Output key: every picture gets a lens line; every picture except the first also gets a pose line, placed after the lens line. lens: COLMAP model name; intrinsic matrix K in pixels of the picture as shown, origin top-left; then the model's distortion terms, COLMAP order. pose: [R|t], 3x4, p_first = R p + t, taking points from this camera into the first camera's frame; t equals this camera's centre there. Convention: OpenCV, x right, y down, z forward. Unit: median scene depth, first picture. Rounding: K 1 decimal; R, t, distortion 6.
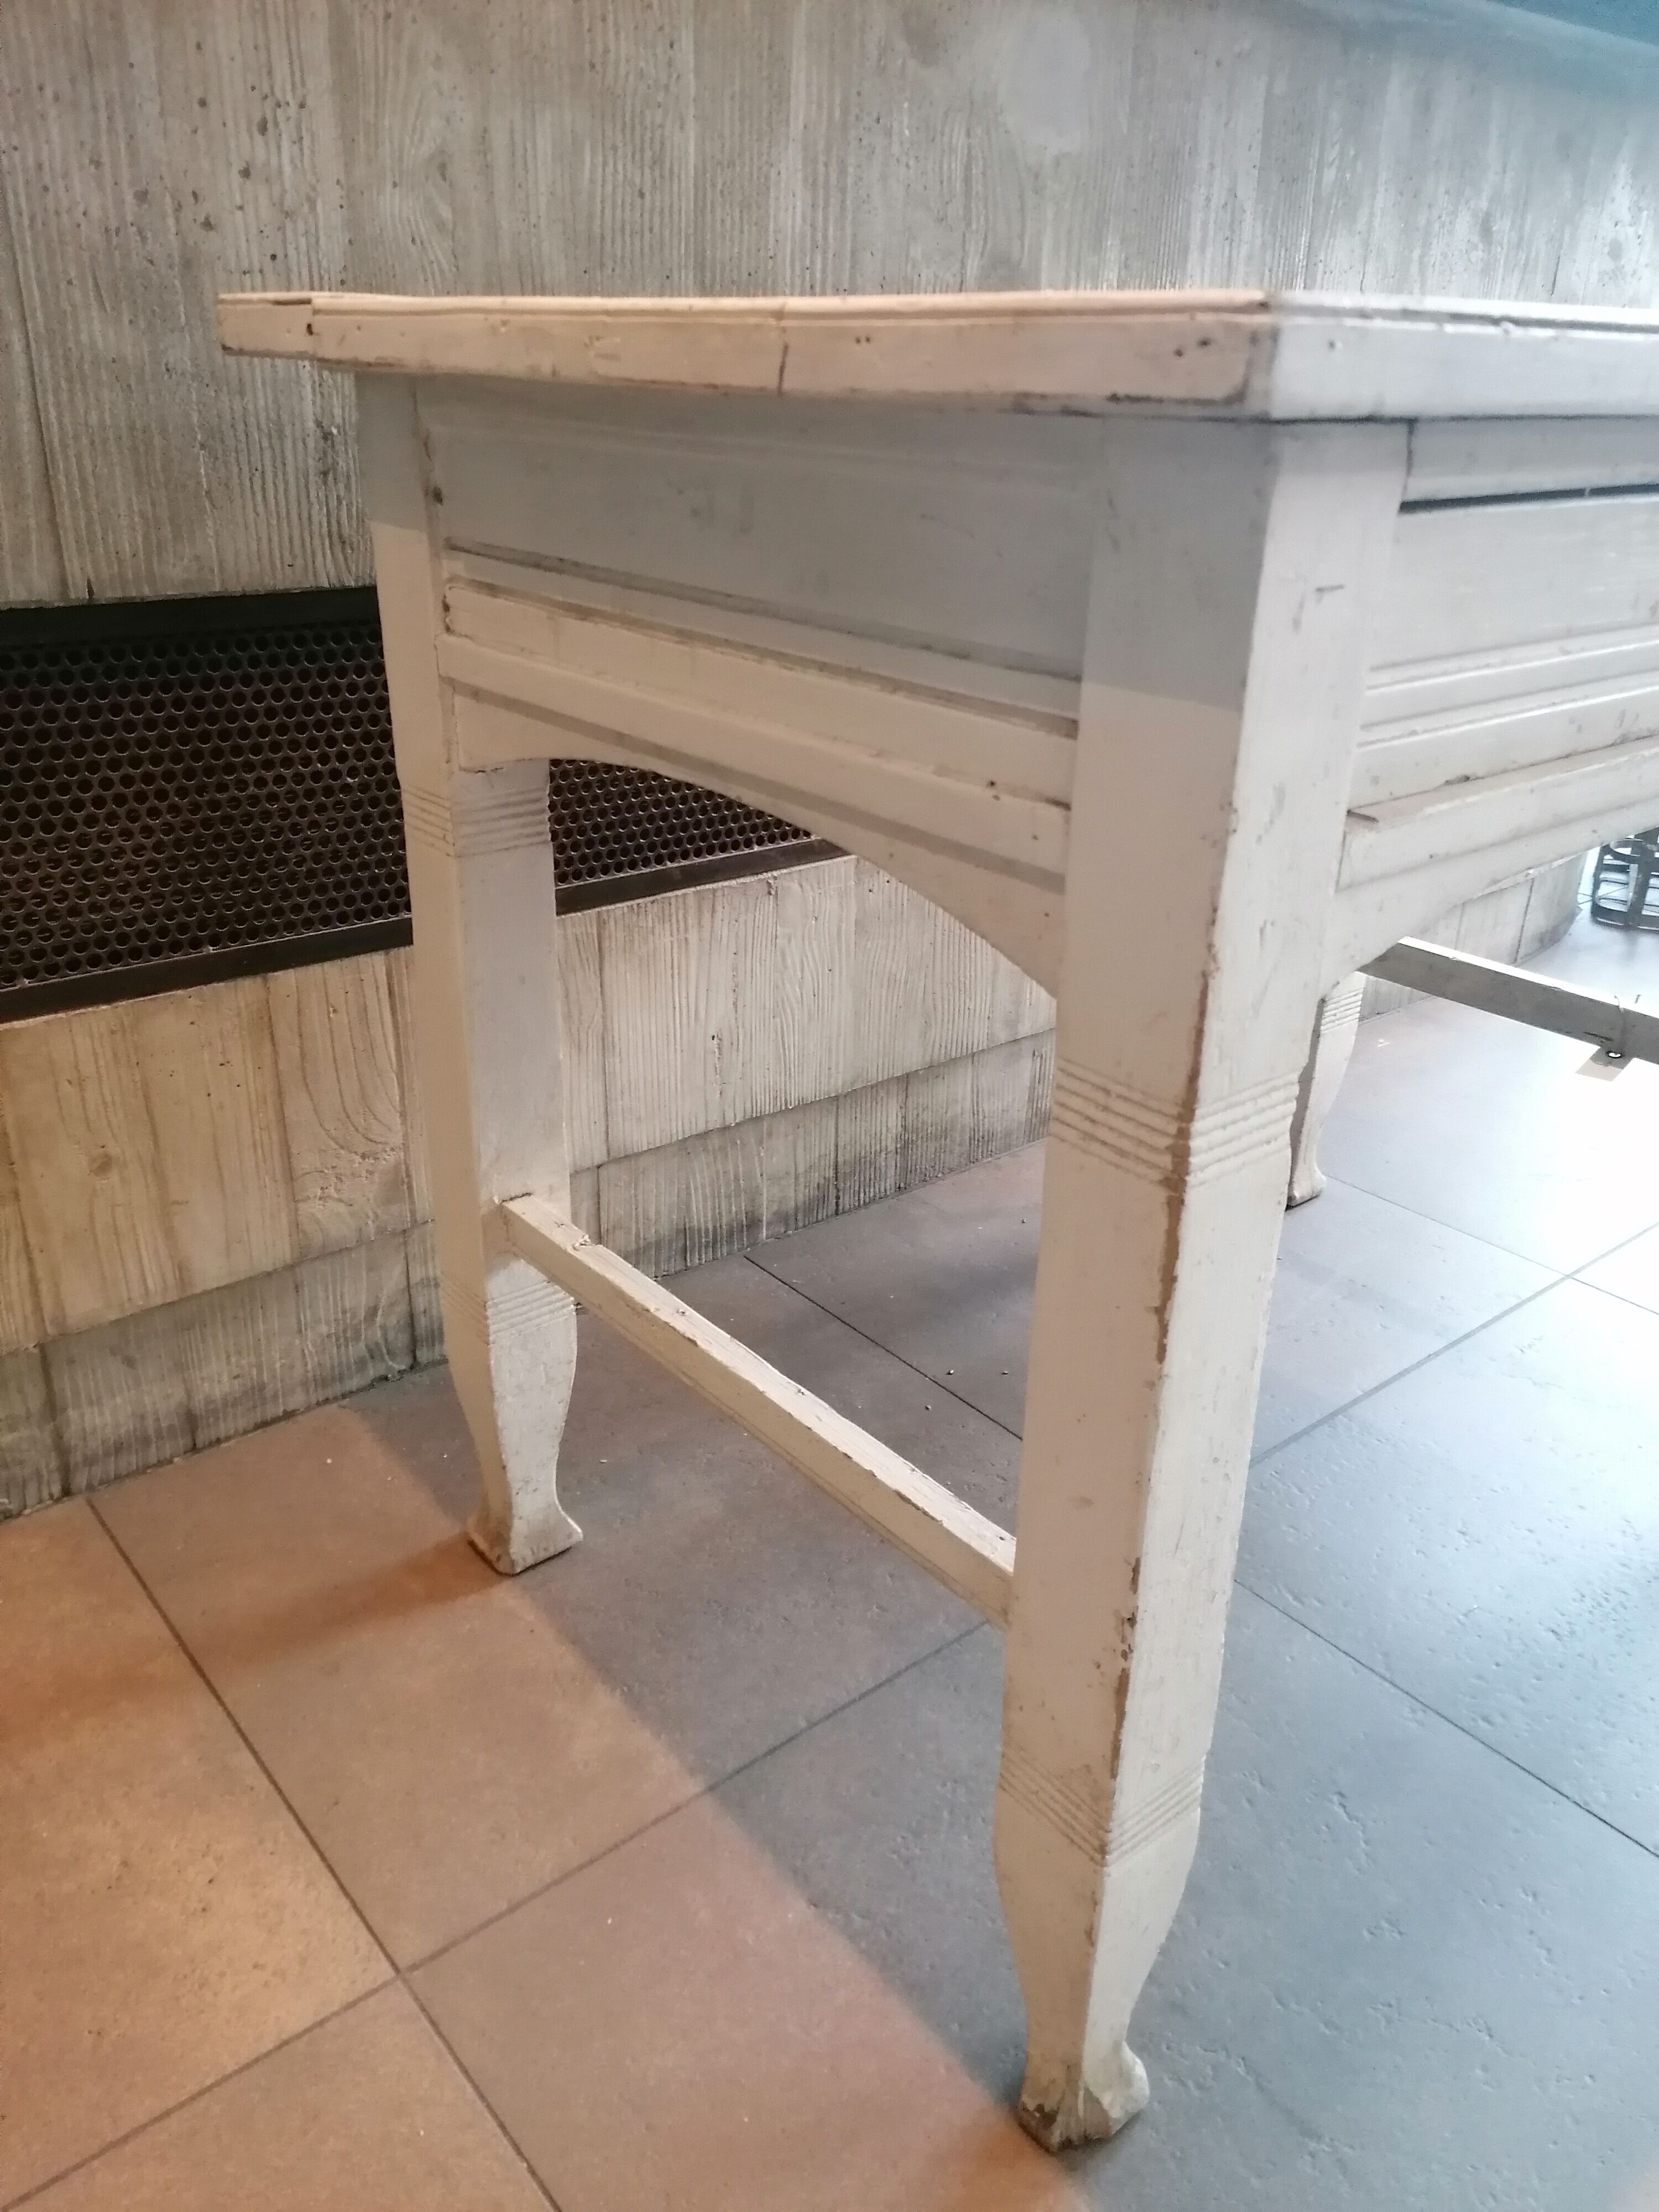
lens RADIAL K [[1658.0, 0, 823.3], [0, 1658.0, 1109.8], [0, 0, 1]] dist [0.090956, -0.109303]
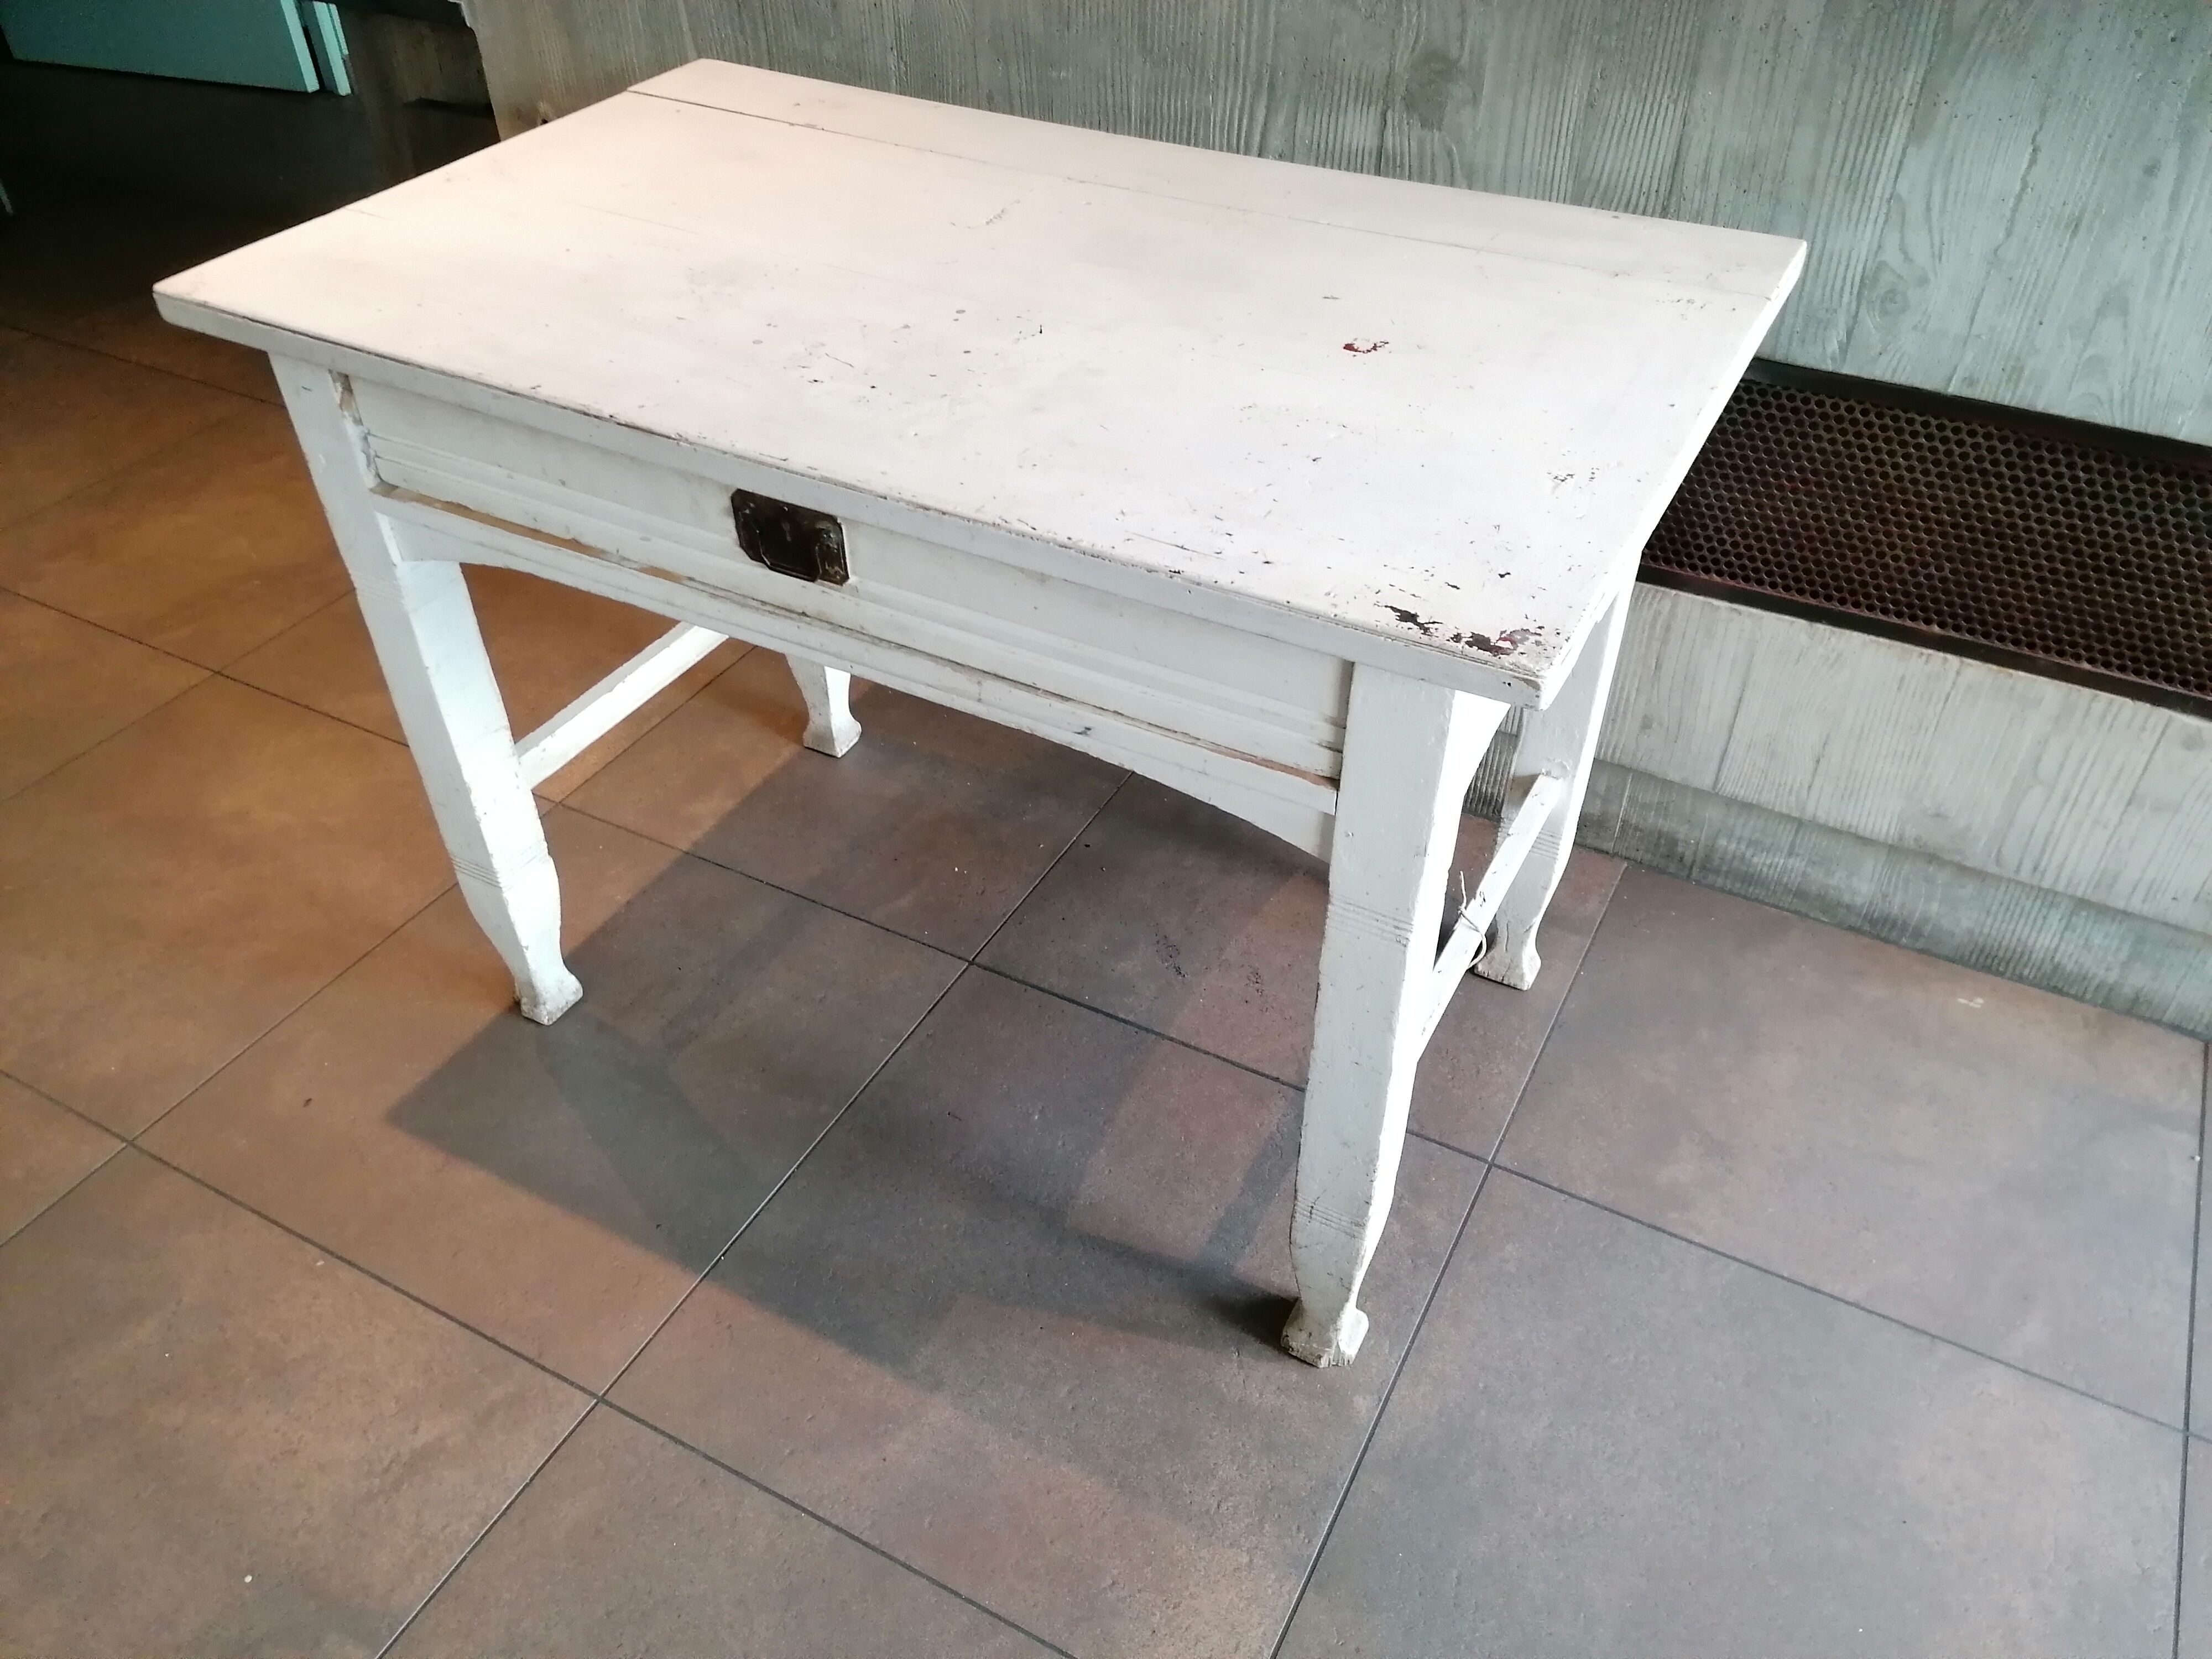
lens RADIAL K [[1658.0, 0, 1117.5], [0, 1658.0, 826.4], [0, 0, 1]] dist [0.090956, -0.109303]
pose [[0.382082, 0.575073, -0.723398, 1.342543], [-0.367443, 0.812789, 0.452061, -0.615778], [0.847938, 0.093083, 0.521859, 0.341942]]
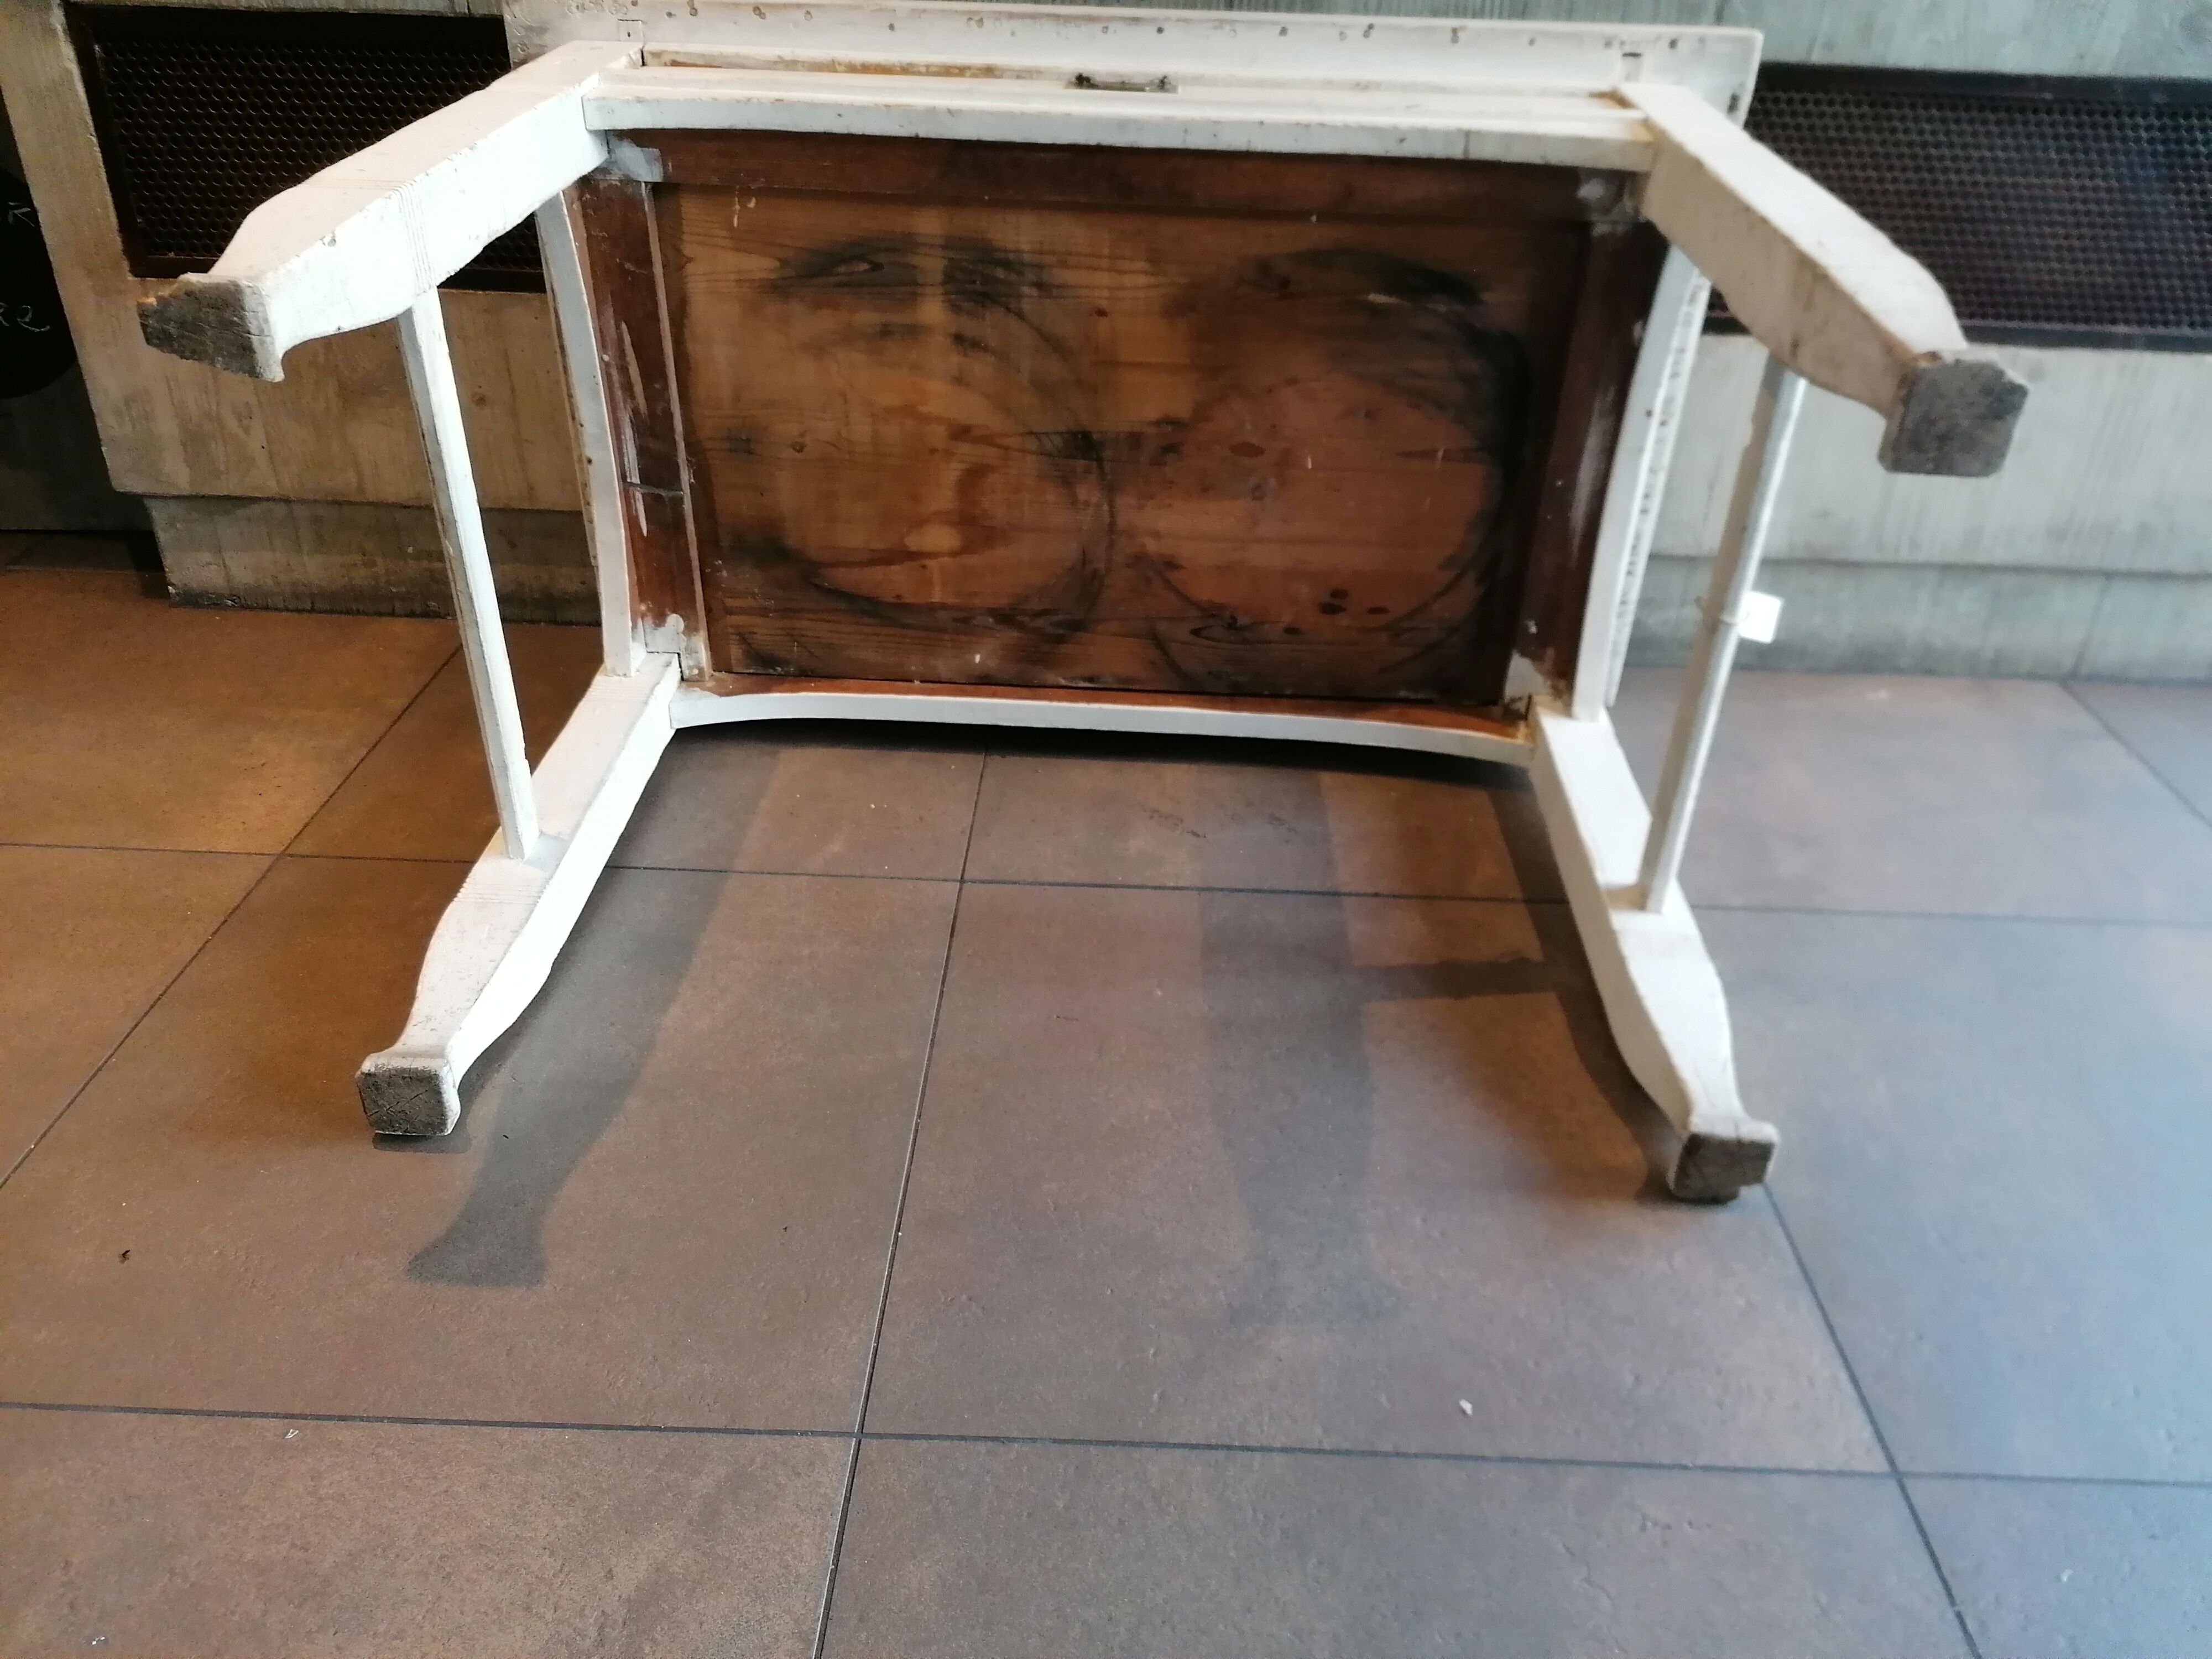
lens RADIAL K [[1658.0, 0, 1112.5], [0, 1658.0, 827.8], [0, 0, 1]] dist [0.090956, -0.109303]
pose [[0.758654, 0.333617, -0.559592, 1.002448], [-0.279660, 0.942540, 0.182781, -0.041369], [0.588417, 0.017828, 0.808361, 0.096614]]
